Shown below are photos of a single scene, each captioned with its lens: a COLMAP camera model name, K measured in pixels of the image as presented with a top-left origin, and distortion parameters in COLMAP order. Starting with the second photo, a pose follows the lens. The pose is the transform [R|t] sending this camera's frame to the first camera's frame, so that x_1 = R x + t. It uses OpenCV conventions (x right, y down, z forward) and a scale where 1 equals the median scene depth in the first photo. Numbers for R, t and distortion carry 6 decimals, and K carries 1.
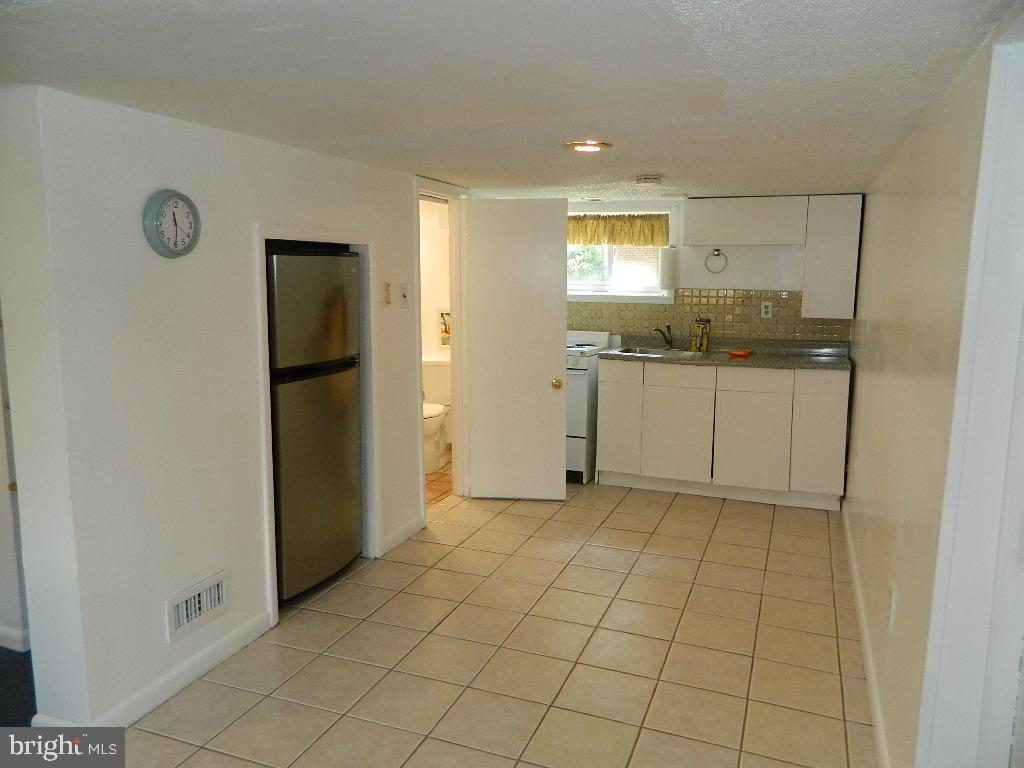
lens RADIAL K [[799.3, 0, 511.9], [0, 799.3, 375.7], [0, 0, 1]] dist [0.045728, -0.029841]
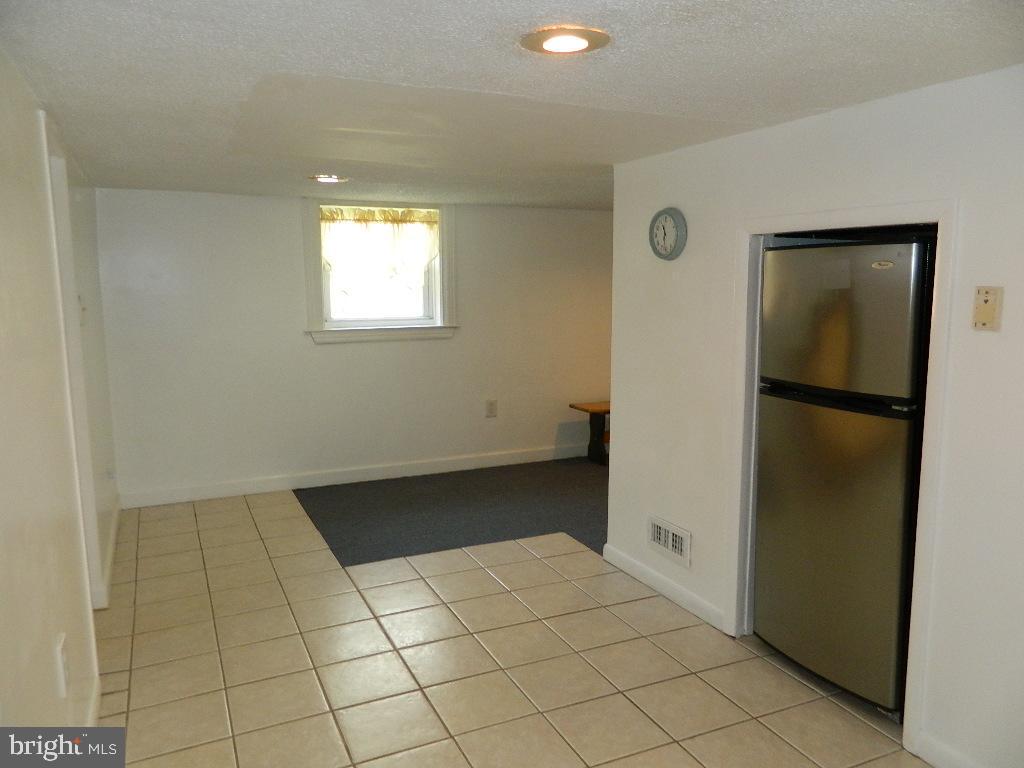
lens RADIAL K [[799.3, 0, 511.9], [0, 799.3, 375.7], [0, 0, 1]] dist [0.045728, -0.029841]
pose [[-0.713302, 0.091237, -0.694893, 0.574246], [-0.085168, 0.972859, 0.215156, -0.191570], [0.695663, 0.212654, -0.686171, 1.513990]]
